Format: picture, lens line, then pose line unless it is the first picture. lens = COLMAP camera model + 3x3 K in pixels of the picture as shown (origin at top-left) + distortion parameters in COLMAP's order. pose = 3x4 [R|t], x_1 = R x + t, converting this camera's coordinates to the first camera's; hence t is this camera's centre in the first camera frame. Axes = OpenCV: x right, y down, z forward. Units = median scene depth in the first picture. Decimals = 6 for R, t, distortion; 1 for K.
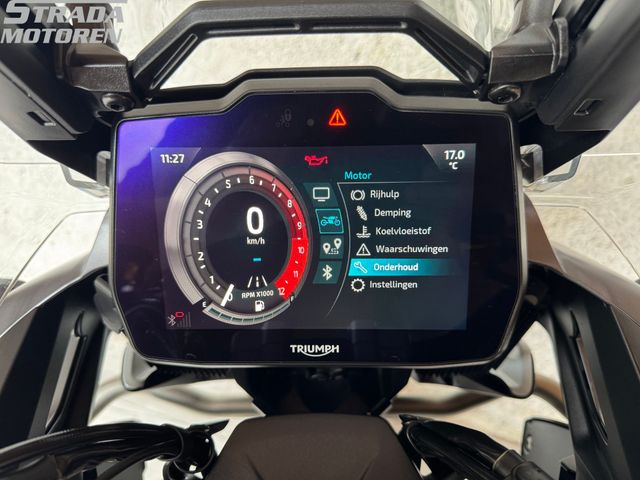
lens RADIAL K [[460.4, 0, 320.9], [0, 460.4, 247.2], [0, 0, 1]] dist [-0.005046, 0.006164]
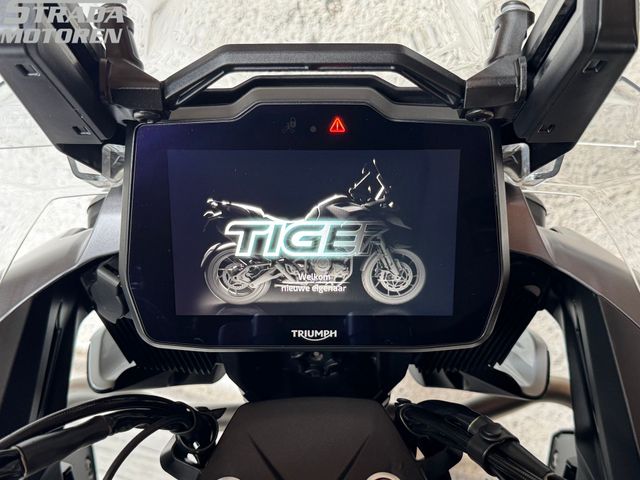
lens RADIAL K [[760.5, 0, 323.3], [0, 760.5, 235.9], [0, 0, 1]] dist [0.079707, 0.000000]
pose [[0.999368, 0.004692, 0.035237, -0.058205], [-0.005921, 0.999376, 0.034834, -0.073329], [-0.035051, -0.035021, 0.998772, -0.805747]]
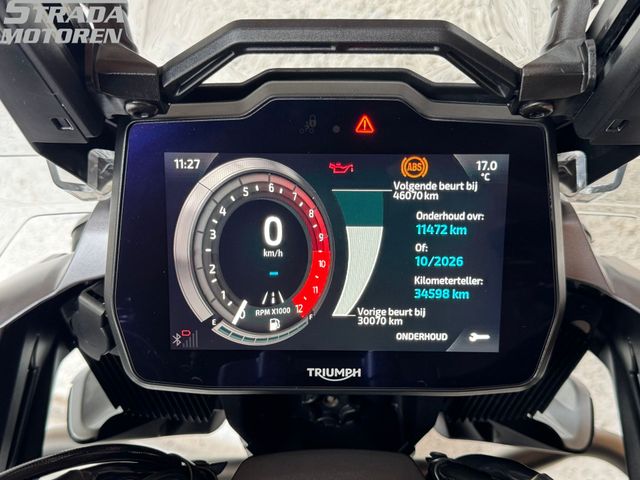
lens RADIAL K [[760.5, 0, 317.9], [0, 760.5, 240.6], [0, 0, 1]] dist [0.079707, 0.000000]
pose [[0.999206, 0.013490, 0.037486, -0.109573], [-0.012553, 0.999606, -0.025118, -0.001735], [-0.037810, 0.024627, 0.998981, -0.530405]]
